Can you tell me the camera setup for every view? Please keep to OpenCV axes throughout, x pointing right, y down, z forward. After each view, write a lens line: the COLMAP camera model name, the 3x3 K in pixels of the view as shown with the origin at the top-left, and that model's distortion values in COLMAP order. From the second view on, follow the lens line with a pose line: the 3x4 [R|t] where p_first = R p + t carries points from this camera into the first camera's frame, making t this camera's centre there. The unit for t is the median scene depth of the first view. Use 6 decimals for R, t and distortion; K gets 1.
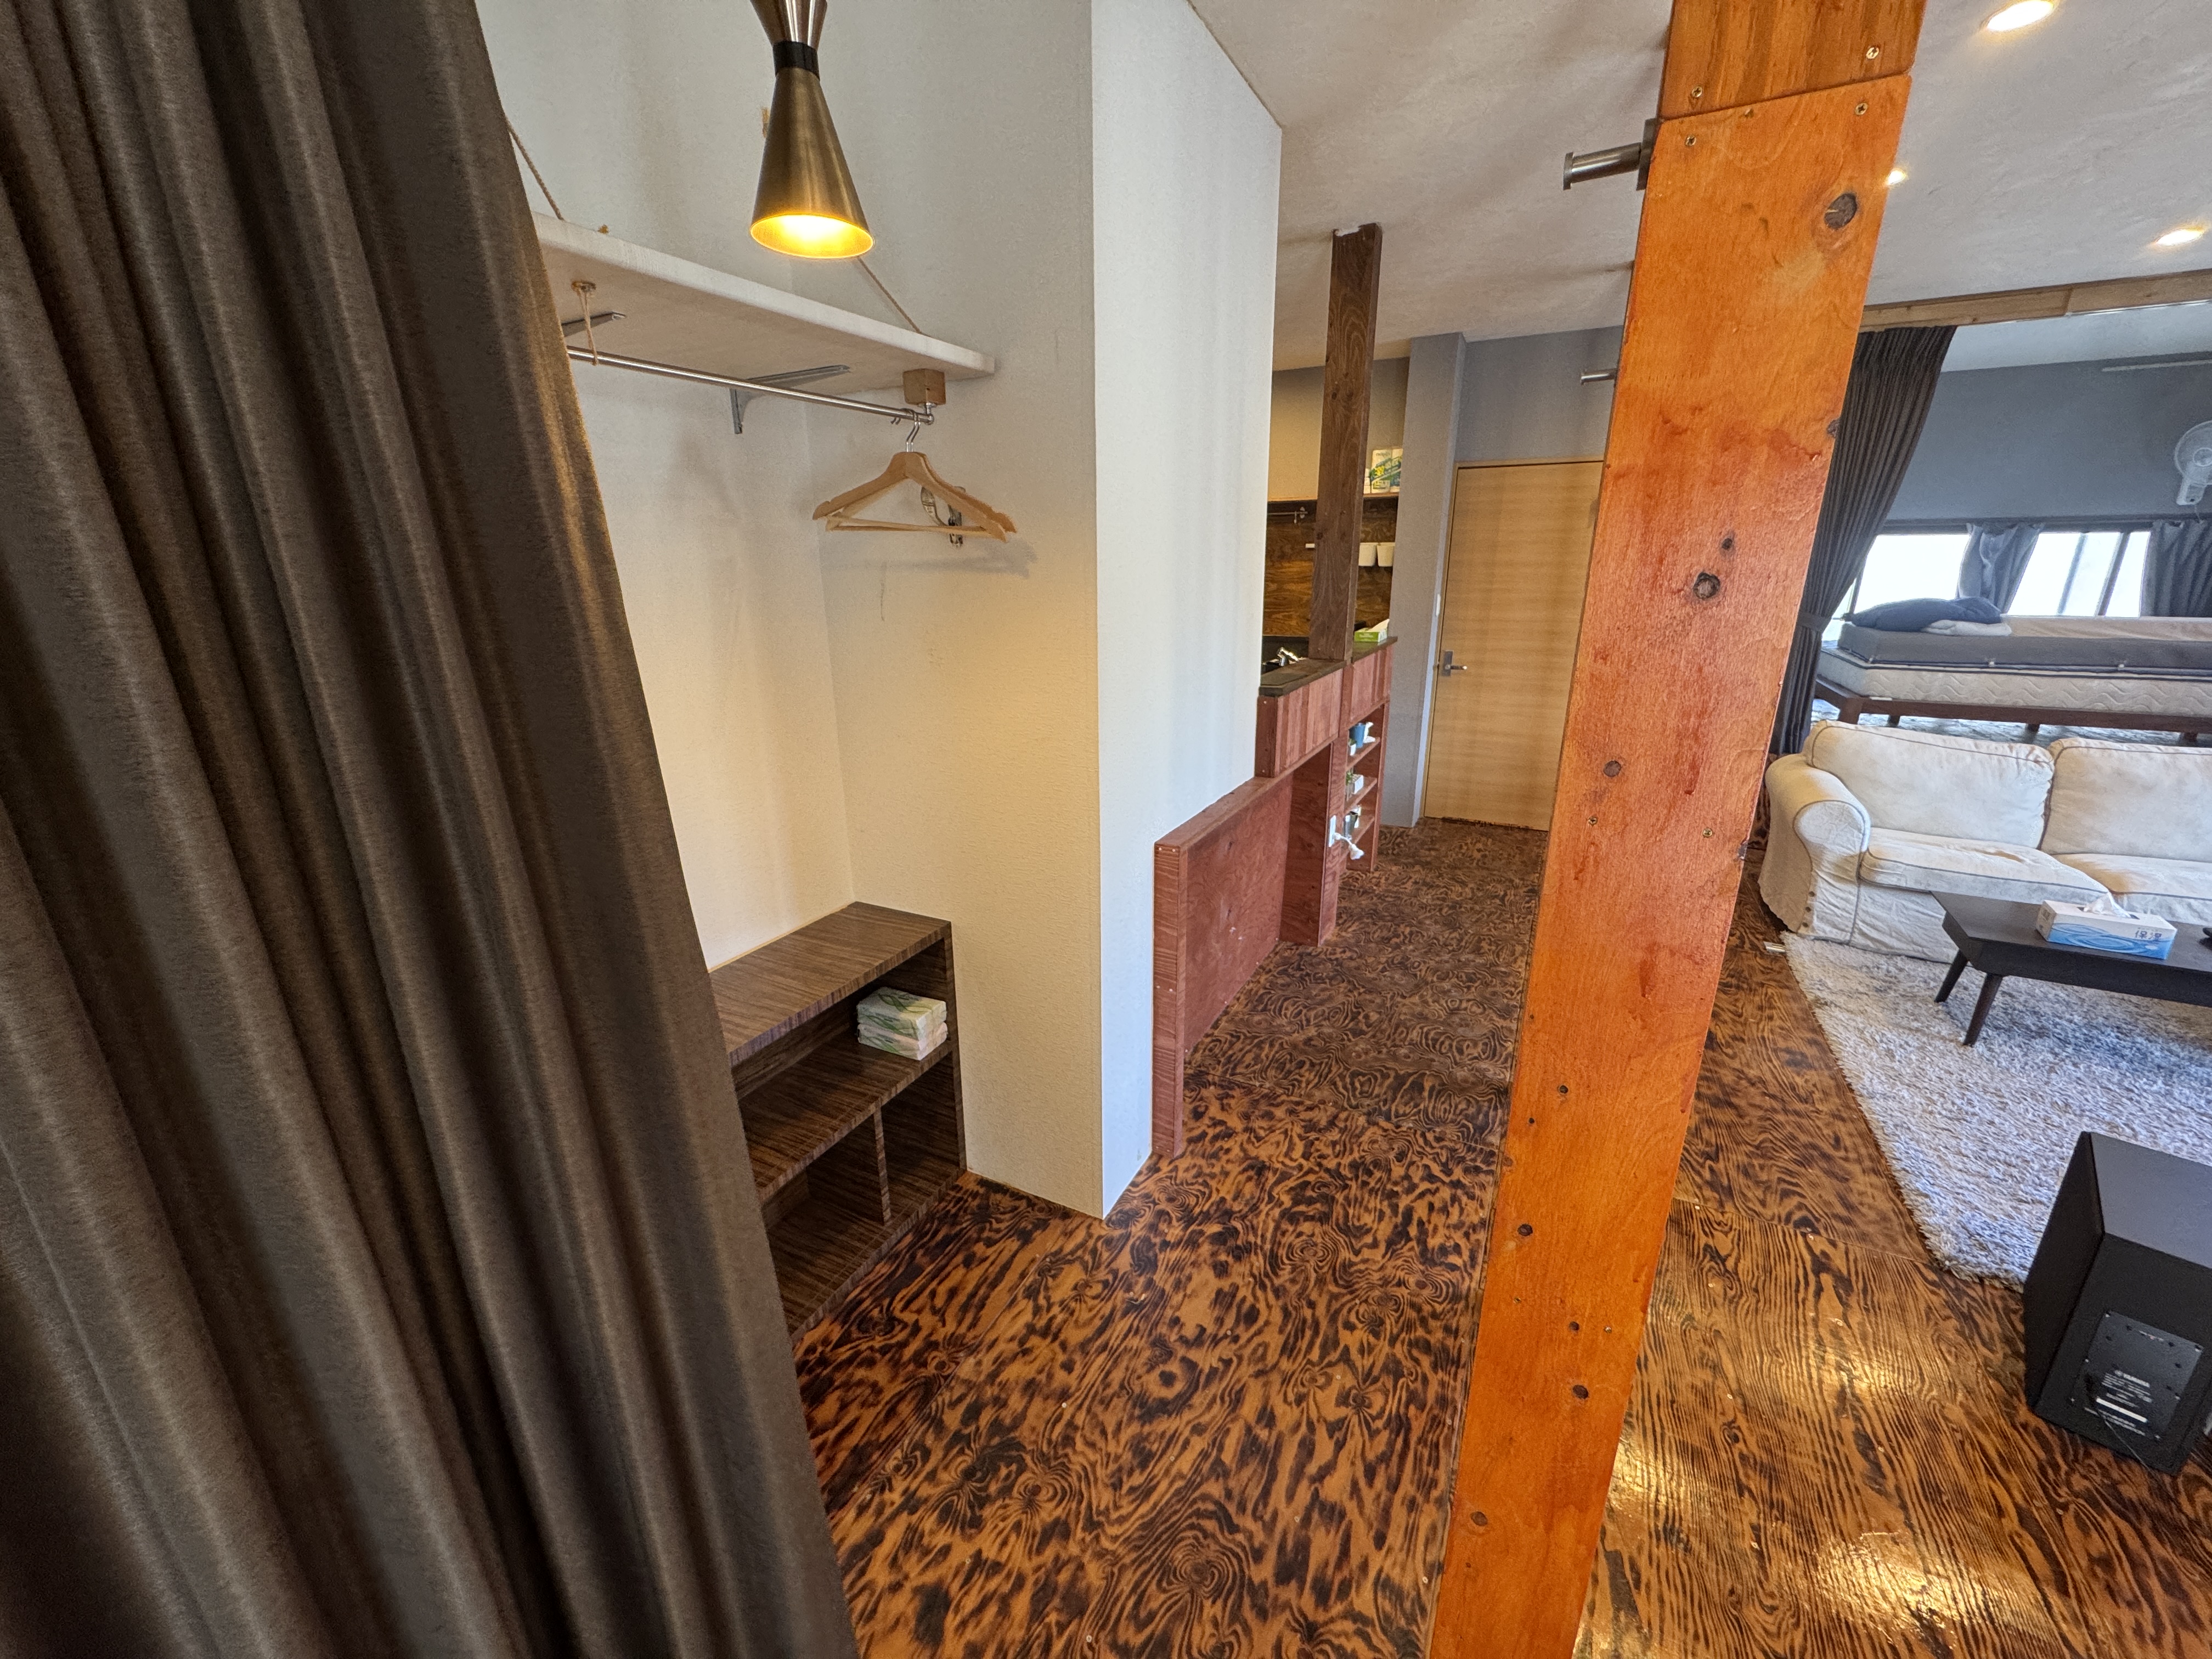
lens RADIAL K [[881.8, 0, 1105.4], [0, 881.8, 825.5], [0, 0, 1]] dist [-0.004179, 0.000527]
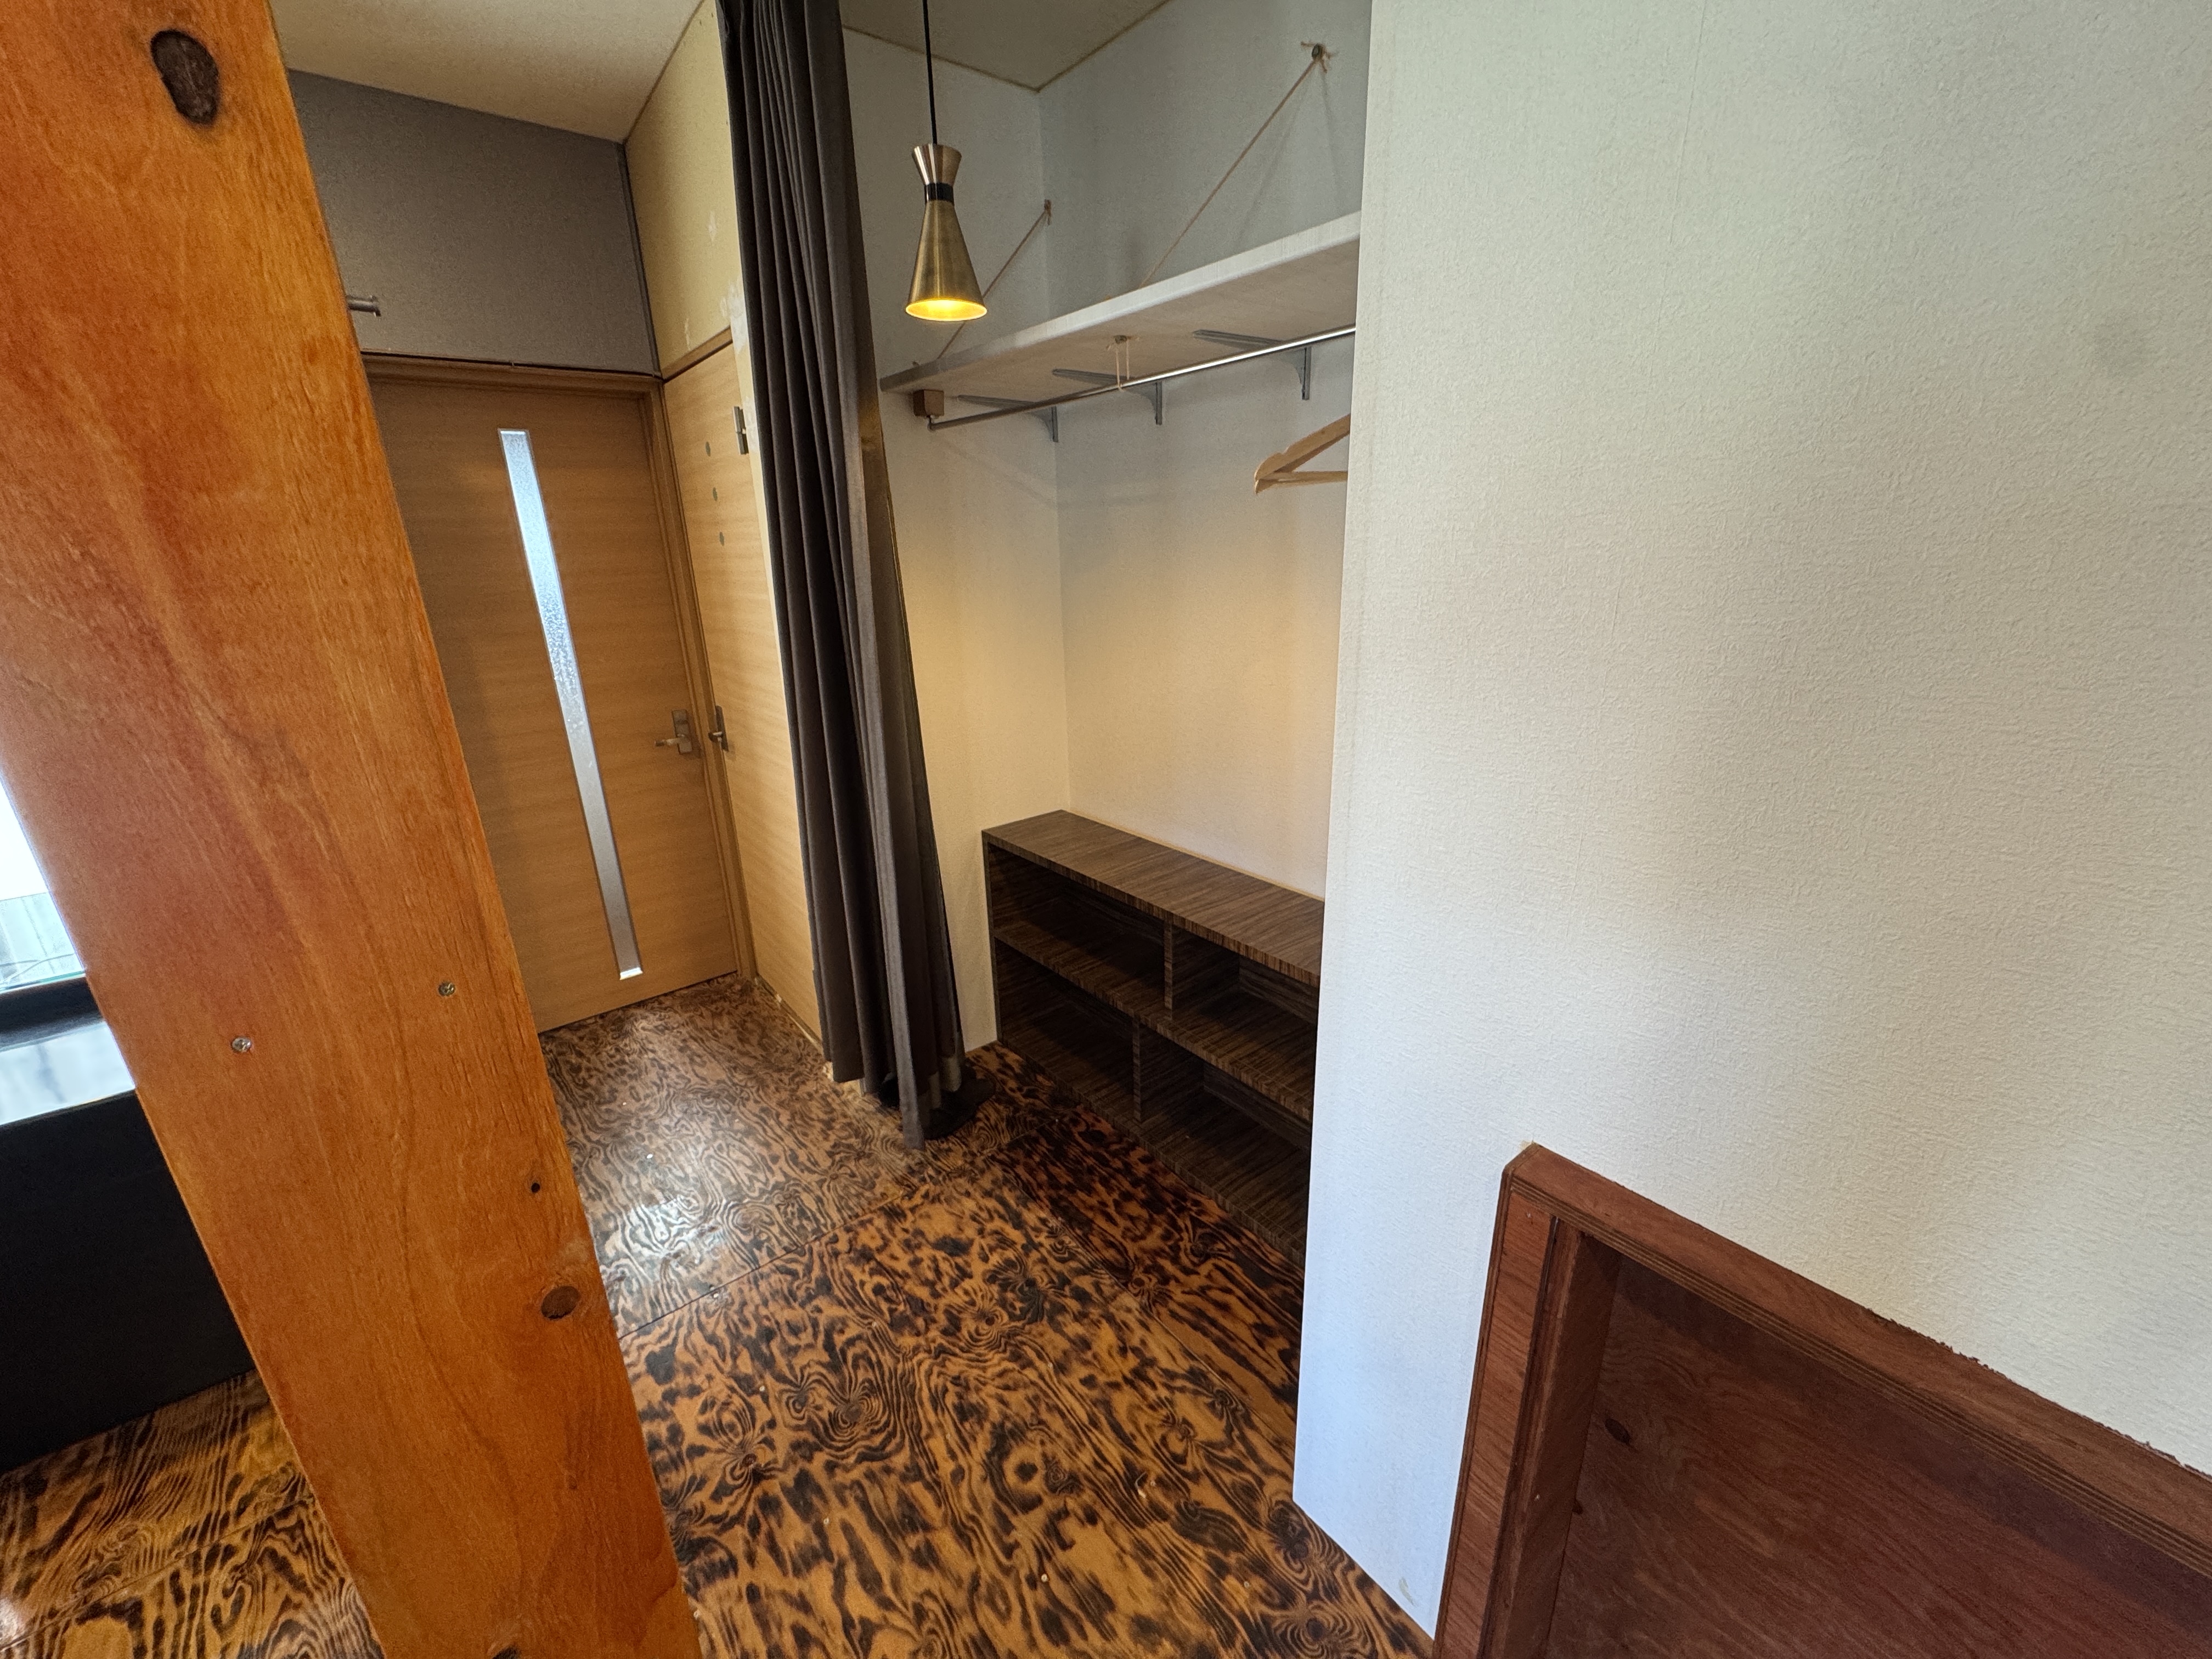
lens RADIAL K [[881.8, 0, 1105.1], [0, 881.8, 829.0], [0, 0, 1]] dist [-0.004179, 0.000527]
pose [[-0.398753, 0.311075, -0.862687, 0.556867], [-0.236749, 0.873903, 0.424550, -0.302887], [0.885972, 0.373531, -0.274825, 0.997158]]
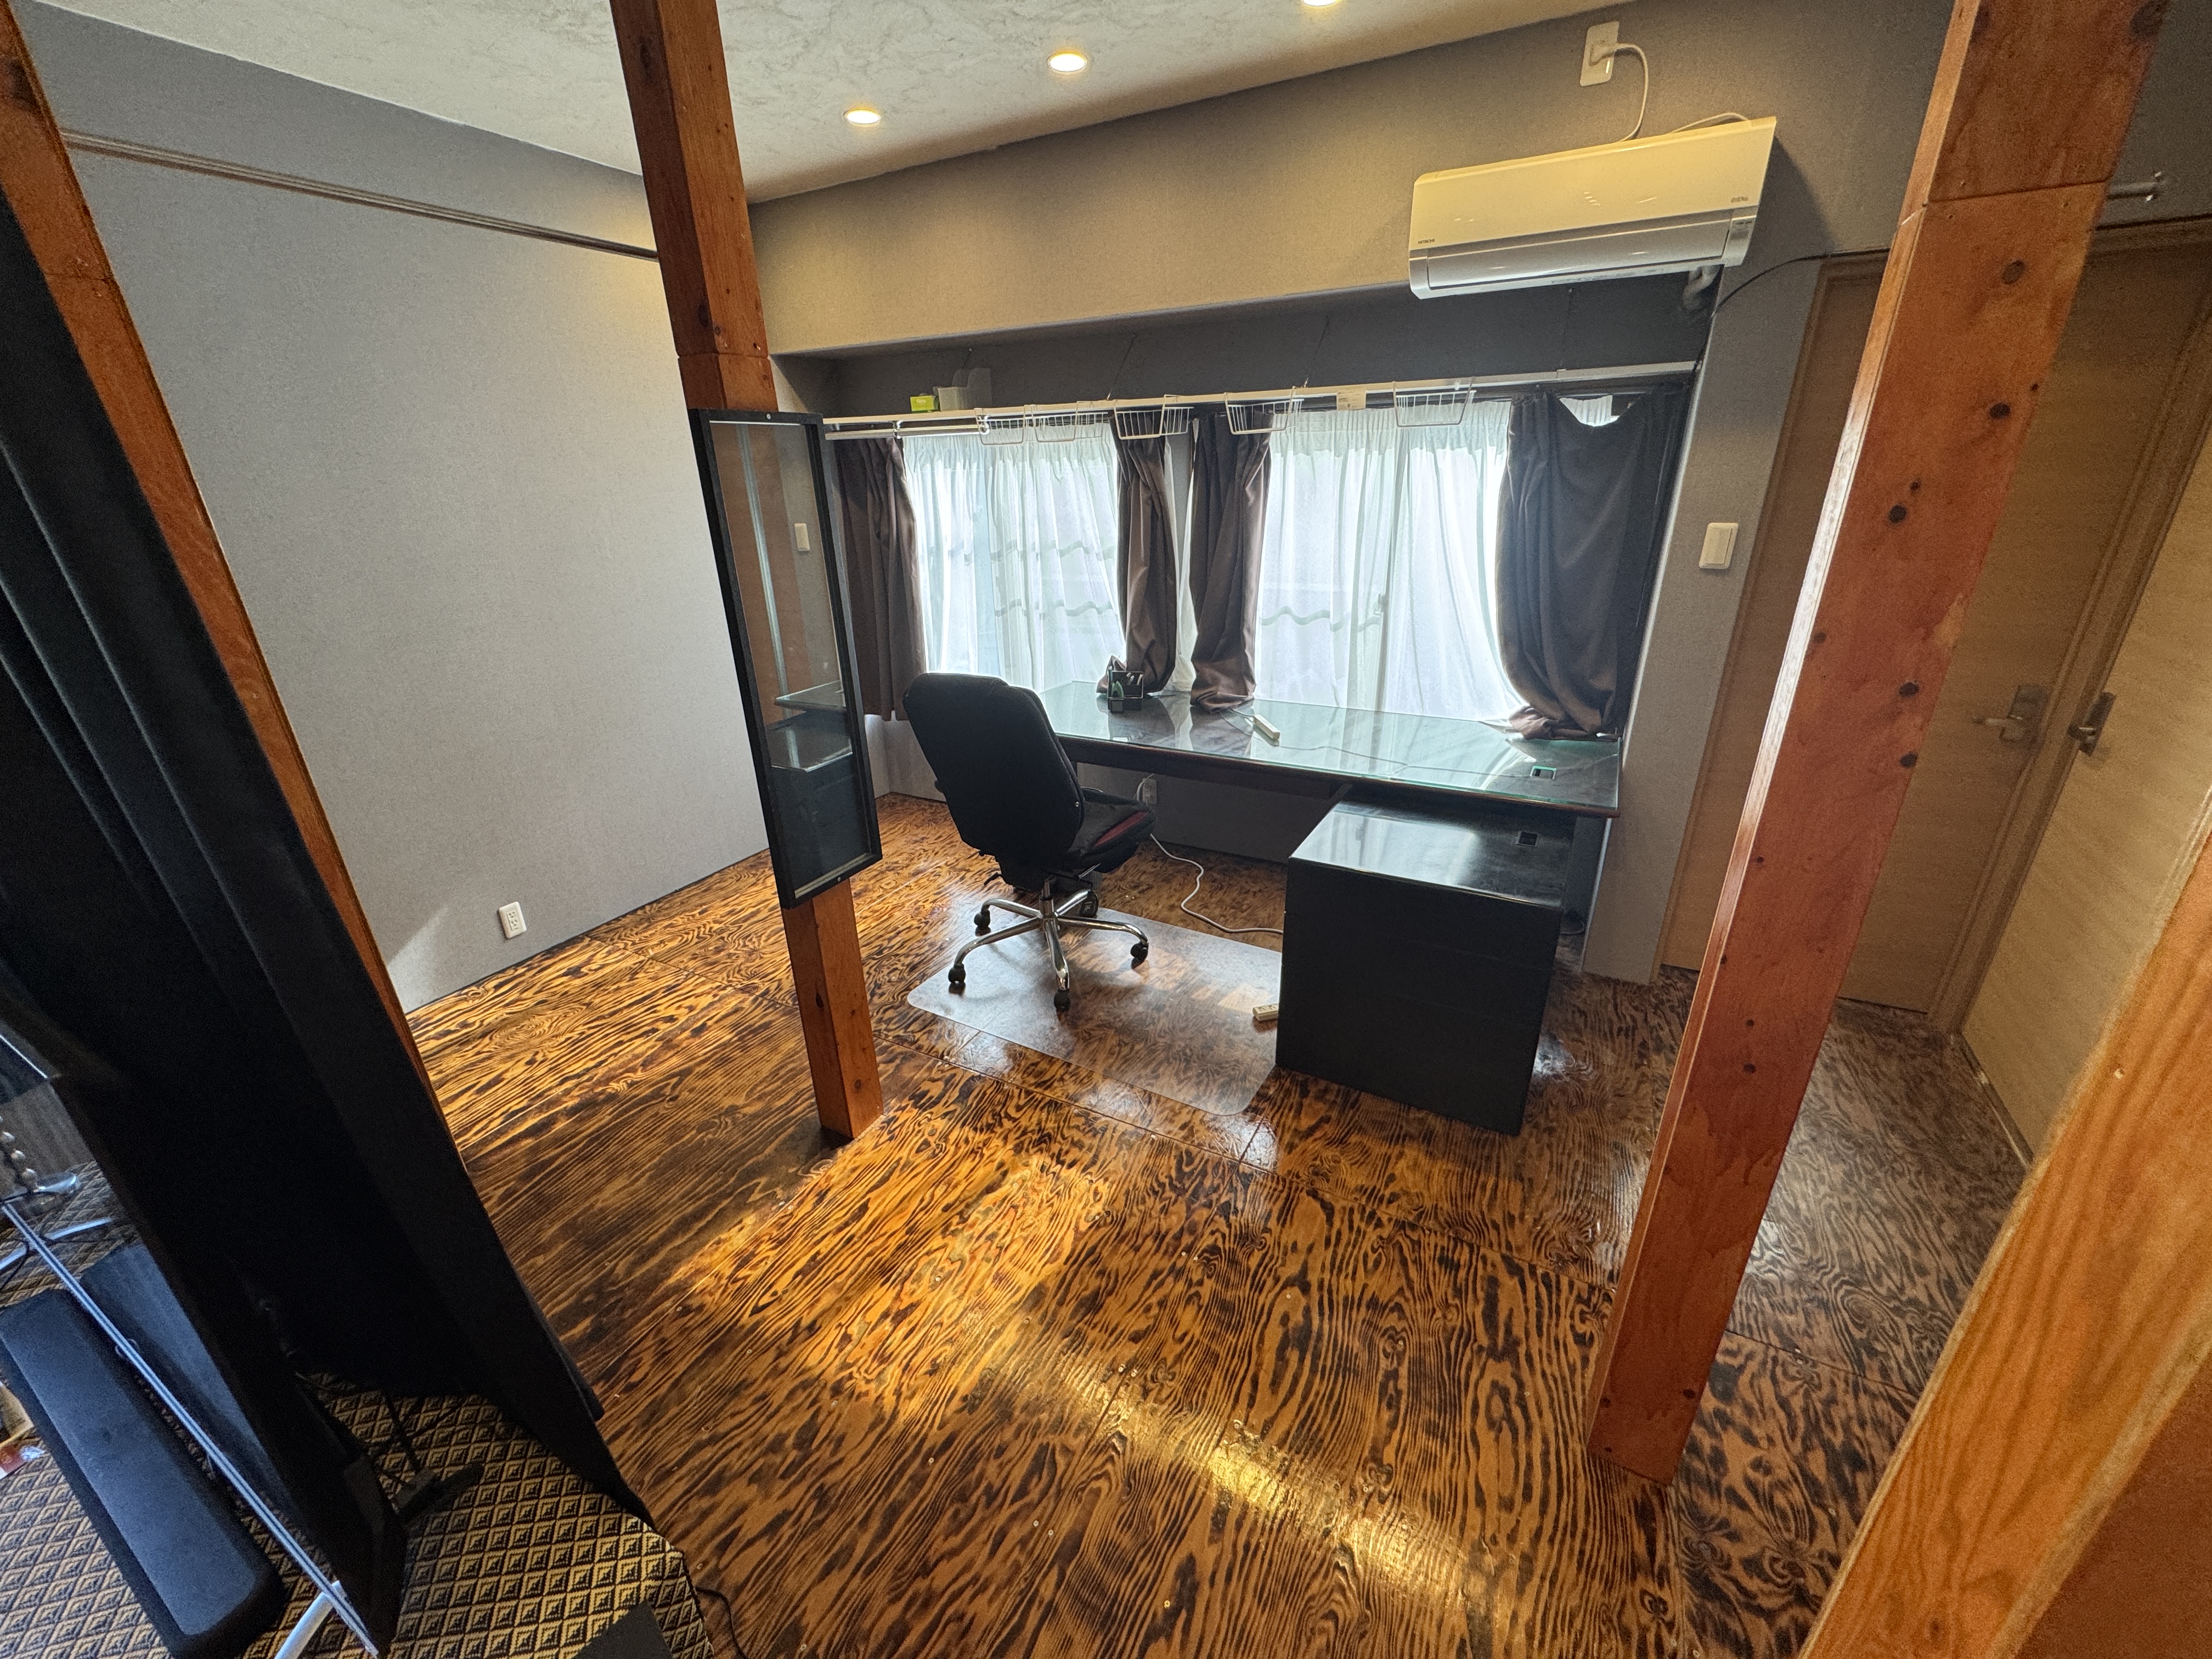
lens RADIAL K [[881.8, 0, 1104.4], [0, 881.8, 825.3], [0, 0, 1]] dist [-0.004179, 0.000527]
pose [[-0.999316, 0.028644, 0.023371, 0.690949], [0.036968, 0.778847, 0.626123, -0.293662], [-0.000268, 0.626559, -0.779374, 0.870794]]
